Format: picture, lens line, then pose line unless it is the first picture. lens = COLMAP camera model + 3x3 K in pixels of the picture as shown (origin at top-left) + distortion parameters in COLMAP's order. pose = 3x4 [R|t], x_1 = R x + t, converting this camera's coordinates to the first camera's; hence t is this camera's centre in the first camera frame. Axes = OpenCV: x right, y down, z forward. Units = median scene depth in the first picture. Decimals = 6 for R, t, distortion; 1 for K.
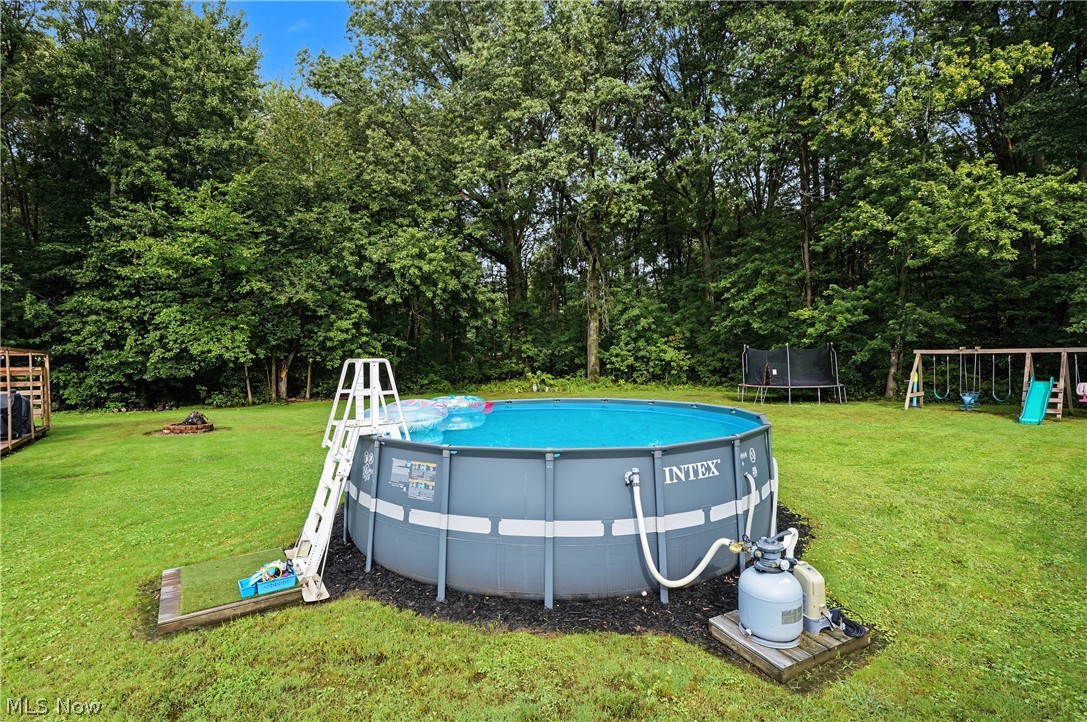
lens RADIAL K [[496.6, 0, 540.7], [0, 496.6, 360.1], [0, 0, 1]] dist [-0.007395, 0.000083]
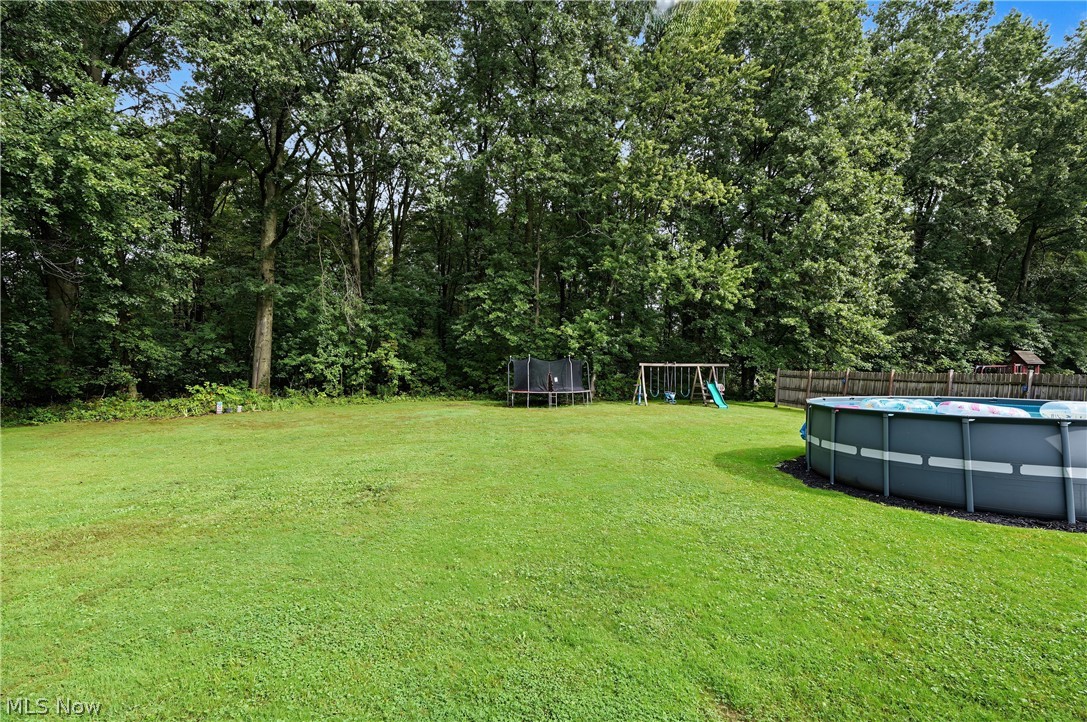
lens RADIAL K [[493.3, 0, 542.1], [0, 493.3, 367.4], [0, 0, 1]] dist [-0.006000, 0.000364]
pose [[0.539568, 0.016674, 0.841777, -0.452926], [-0.007636, 0.999860, -0.014910, 0.011883], [-0.841907, 0.001617, 0.539620, 0.373545]]
